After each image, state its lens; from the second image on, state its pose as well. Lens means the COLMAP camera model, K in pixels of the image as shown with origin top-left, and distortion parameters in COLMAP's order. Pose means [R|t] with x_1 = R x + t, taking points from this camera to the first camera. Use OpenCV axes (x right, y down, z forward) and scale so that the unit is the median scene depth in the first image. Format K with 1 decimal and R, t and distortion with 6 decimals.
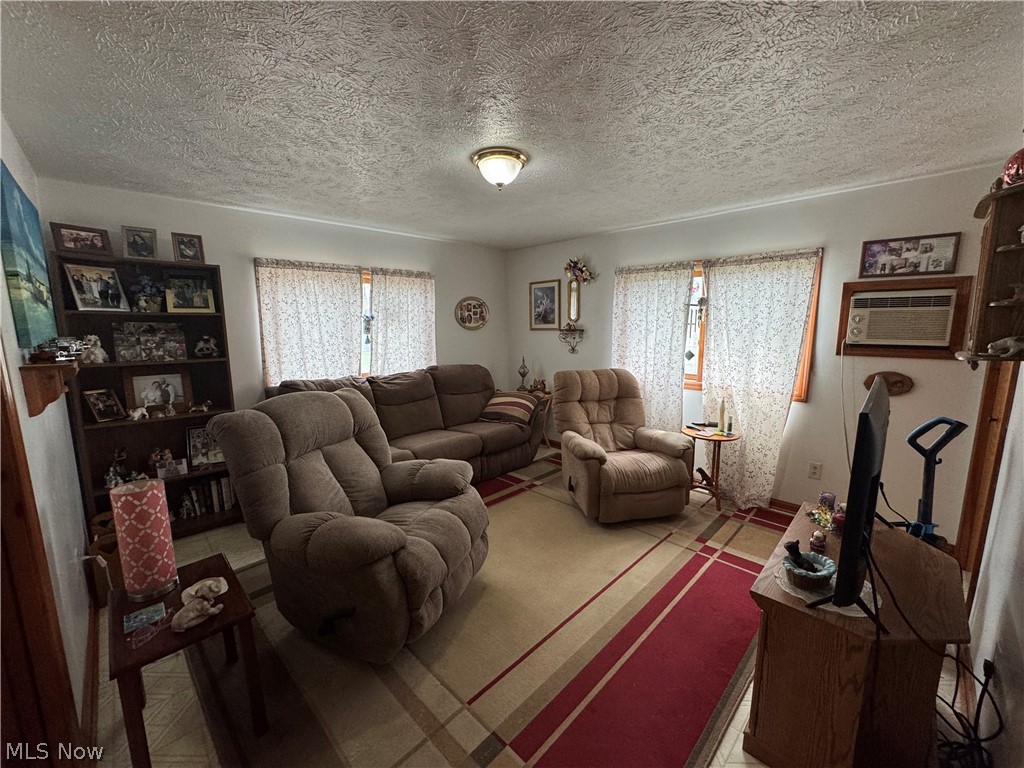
lens RADIAL K [[404.8, 0, 512.8], [0, 404.8, 385.1], [0, 0, 1]] dist [-0.005406, -0.000218]
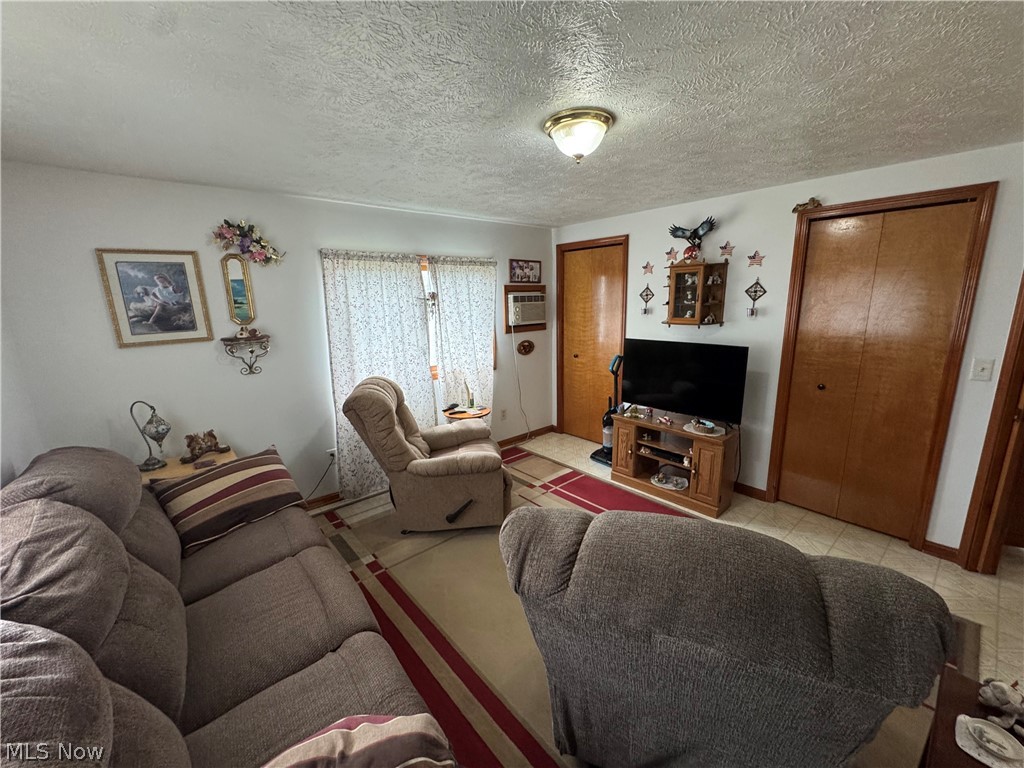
lens RADIAL K [[404.8, 0, 511.5], [0, 404.8, 387.6], [0, 0, 1]] dist [-0.005406, -0.000218]
pose [[0.077936, -0.206498, 0.975338, -0.591625], [0.184377, 0.964423, 0.189455, -0.138566], [-0.979761, 0.165065, 0.113237, 0.718756]]
